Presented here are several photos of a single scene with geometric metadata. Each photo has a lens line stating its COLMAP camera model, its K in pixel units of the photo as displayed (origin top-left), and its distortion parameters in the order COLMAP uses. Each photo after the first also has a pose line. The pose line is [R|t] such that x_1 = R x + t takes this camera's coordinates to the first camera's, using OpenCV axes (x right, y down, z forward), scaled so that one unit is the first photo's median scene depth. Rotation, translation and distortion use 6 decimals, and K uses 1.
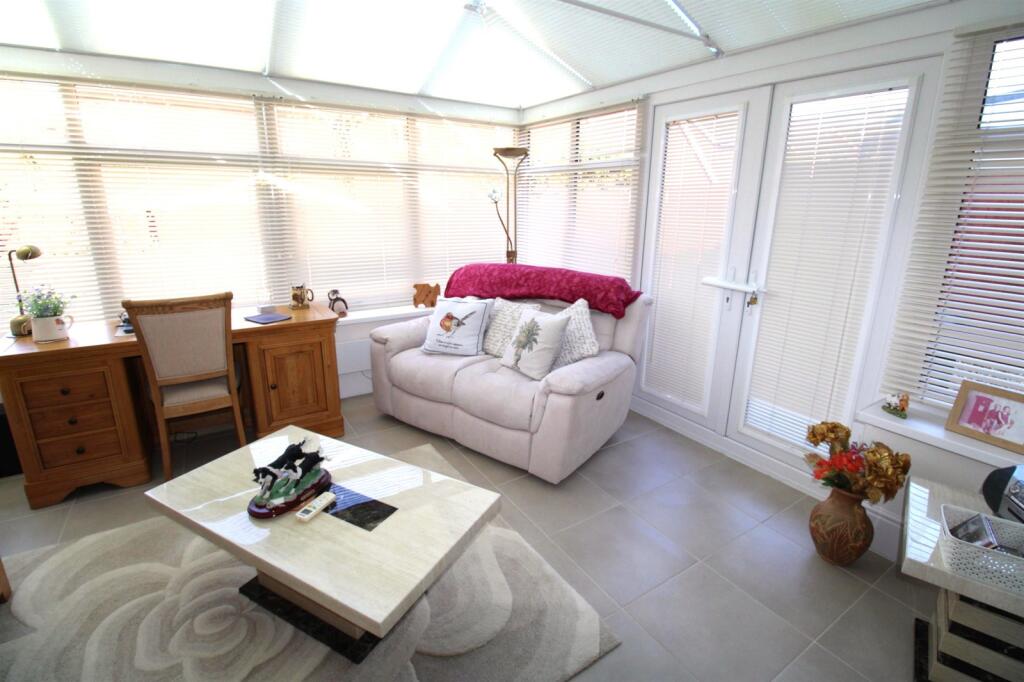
lens RADIAL K [[477.4, 0, 515.3], [0, 477.4, 335.4], [0, 0, 1]] dist [-0.007856, -0.007803]
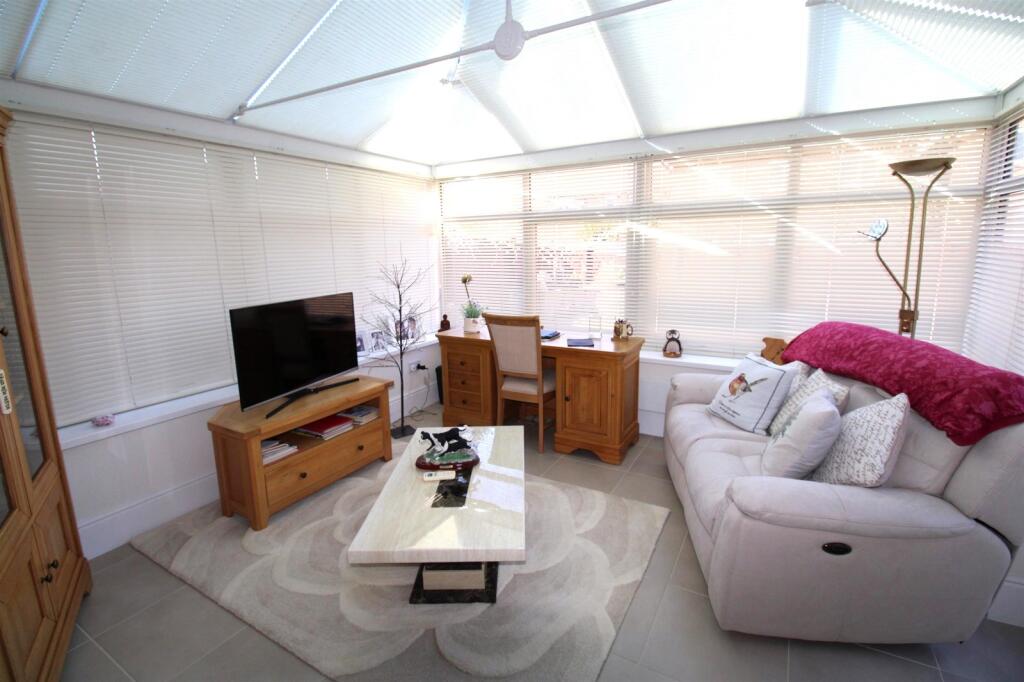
lens RADIAL K [[477.4, 0, 516.8], [0, 477.4, 336.3], [0, 0, 1]] dist [-0.007856, -0.007803]
pose [[0.446289, 0.143661, -0.883282, 0.418433], [-0.214729, 0.975385, 0.050147, -0.069220], [0.868745, 0.167286, 0.466152, 0.267794]]
